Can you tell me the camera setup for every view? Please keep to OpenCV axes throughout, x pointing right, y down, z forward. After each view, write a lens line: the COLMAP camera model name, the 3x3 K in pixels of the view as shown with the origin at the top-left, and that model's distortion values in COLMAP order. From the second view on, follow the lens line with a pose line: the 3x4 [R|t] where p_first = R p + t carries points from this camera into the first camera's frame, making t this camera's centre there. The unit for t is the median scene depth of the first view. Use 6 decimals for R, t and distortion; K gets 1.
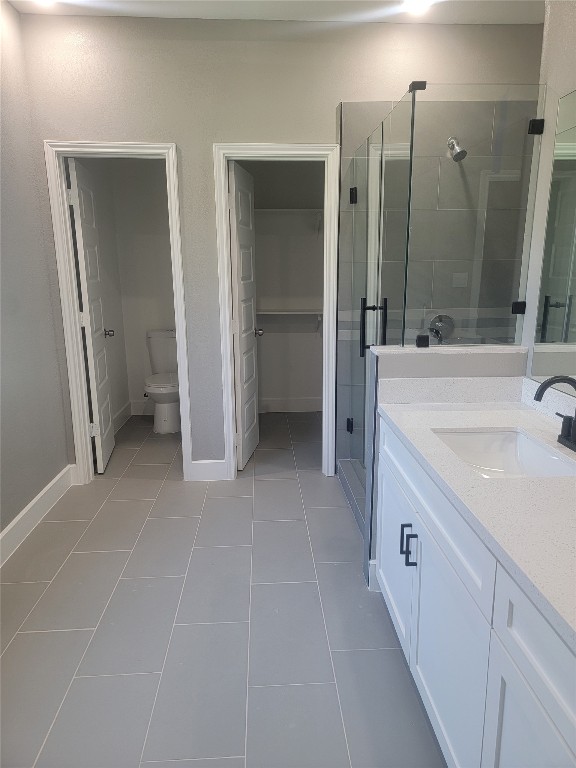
lens RADIAL K [[531.5, 0, 286.0], [0, 531.5, 382.2], [0, 0, 1]] dist [0.071964, -0.066998]
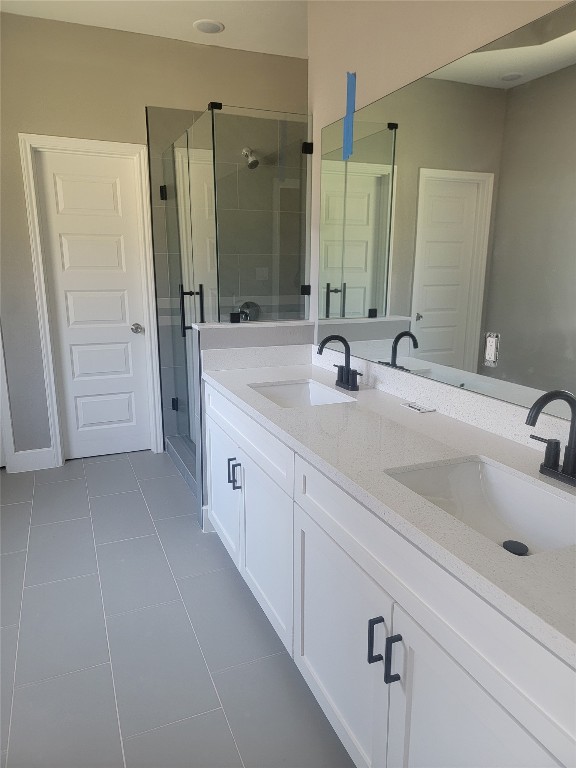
lens RADIAL K [[531.5, 0, 286.0], [0, 531.5, 382.2], [0, 0, 1]] dist [0.071964, -0.066998]
pose [[0.940131, -0.065987, 0.334364, -0.042154], [0.065562, 0.997769, 0.012572, 0.053906], [-0.334448, 0.010103, 0.942360, -0.151740]]
